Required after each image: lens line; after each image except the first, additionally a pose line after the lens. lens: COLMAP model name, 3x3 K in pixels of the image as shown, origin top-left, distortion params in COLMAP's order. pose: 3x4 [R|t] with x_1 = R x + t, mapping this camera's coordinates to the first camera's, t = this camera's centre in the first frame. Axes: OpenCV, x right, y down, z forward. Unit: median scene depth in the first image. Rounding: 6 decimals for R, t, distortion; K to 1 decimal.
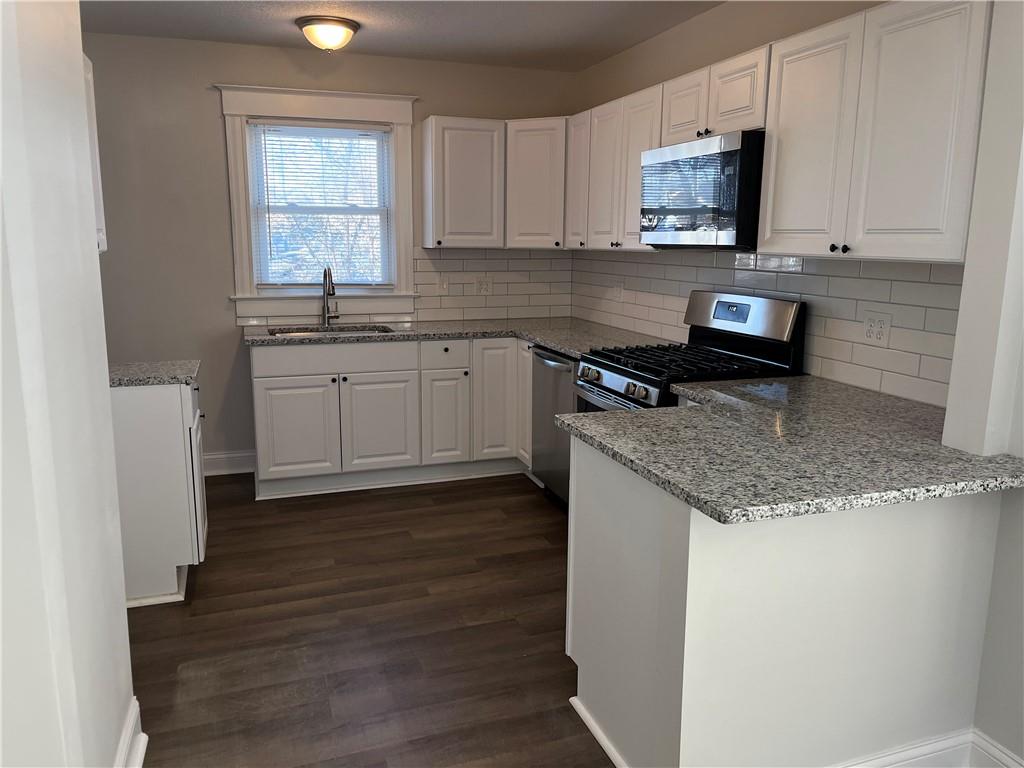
lens RADIAL K [[774.7, 0, 512.0], [0, 774.7, 384.0], [0, 0, 1]] dist [0.056450, -0.087815]
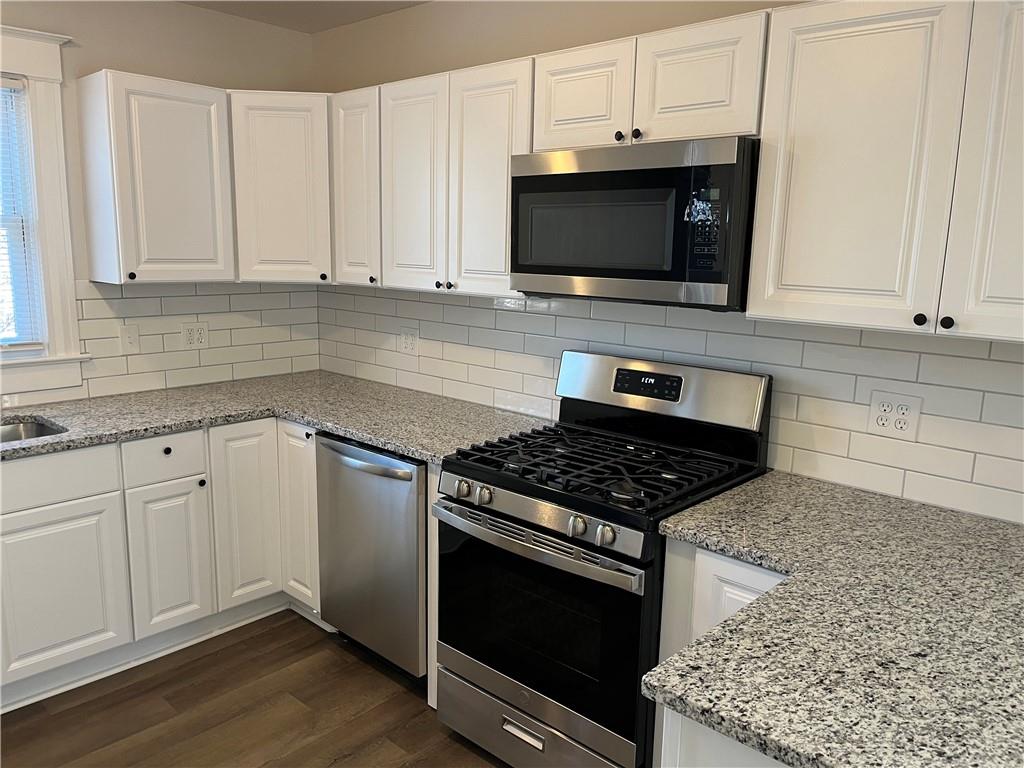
lens RADIAL K [[770.5, 0, 519.5], [0, 770.5, 388.1], [0, 0, 1]] dist [0.054438, -0.088173]
pose [[0.877453, -0.074377, 0.473862, -0.127381], [0.071901, 0.997138, 0.023369, -0.087889], [-0.474244, 0.013566, 0.880289, 0.320476]]
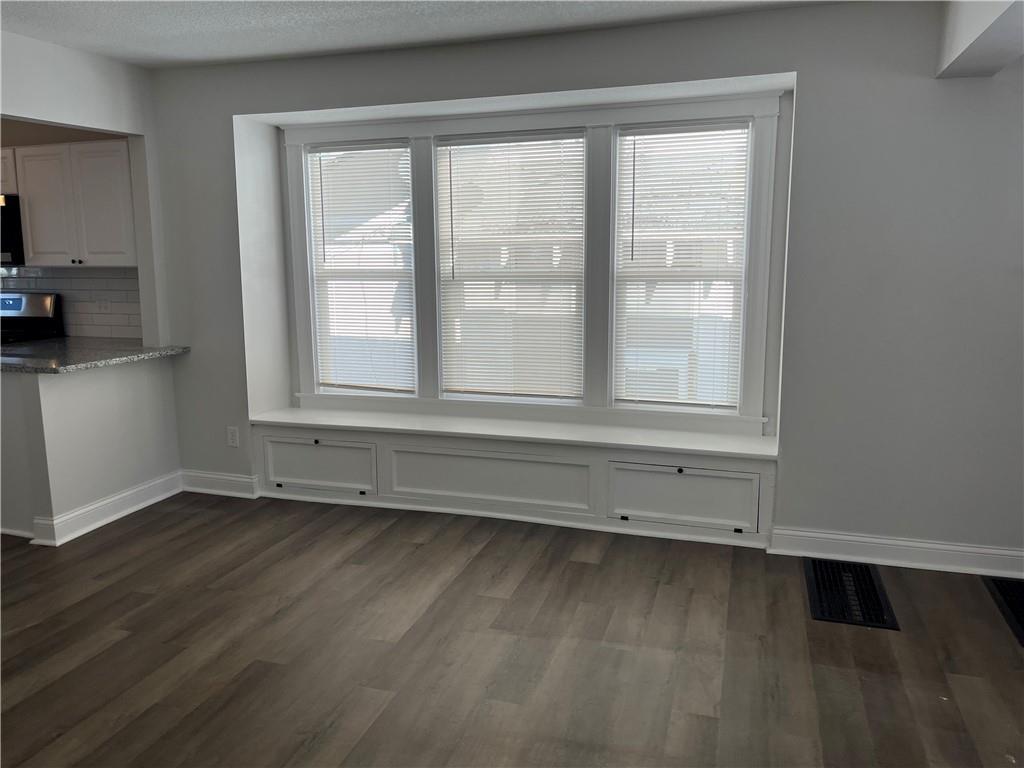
lens RADIAL K [[774.7, 0, 512.0], [0, 774.7, 384.0], [0, 0, 1]] dist [0.056450, -0.087815]
pose [[0.600849, -0.141778, 0.786689, -0.280236], [0.159268, 0.985646, 0.055990, 0.105624], [-0.783335, 0.091653, 0.614805, -0.565162]]
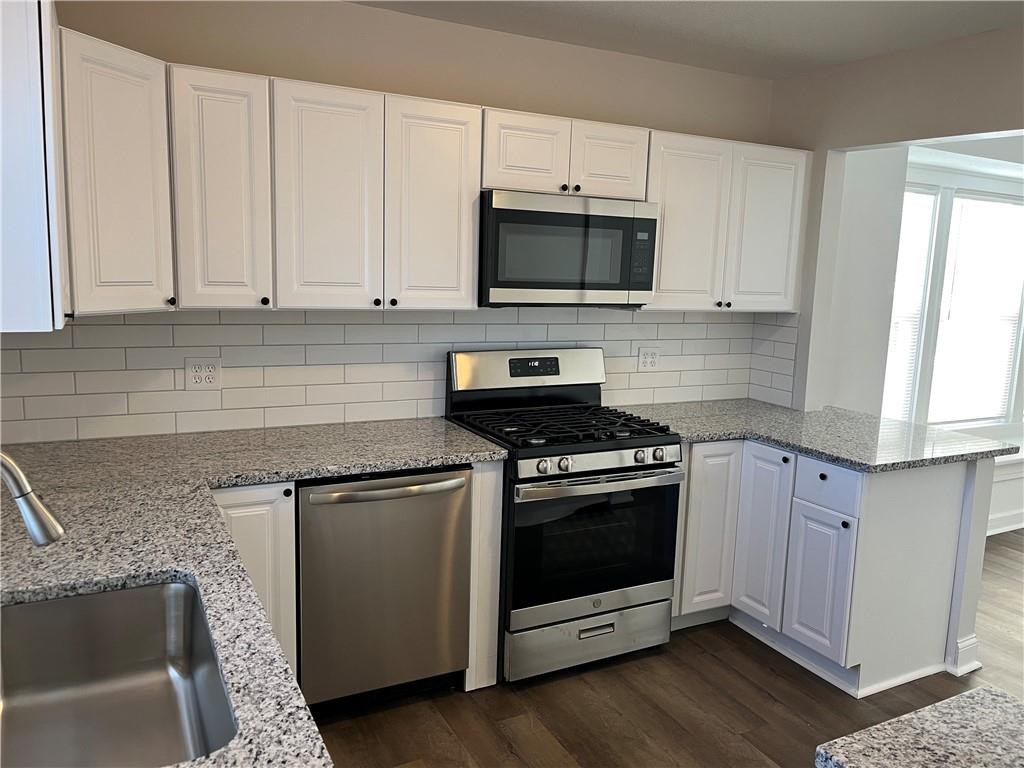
lens RADIAL K [[774.7, 0, 512.0], [0, 774.7, 384.0], [0, 0, 1]] dist [0.056450, -0.087815]
pose [[-0.142939, -0.158975, 0.976880, -0.517343], [0.150381, 0.972067, 0.180196, -0.193197], [-0.978240, 0.172662, -0.115040, 0.874114]]
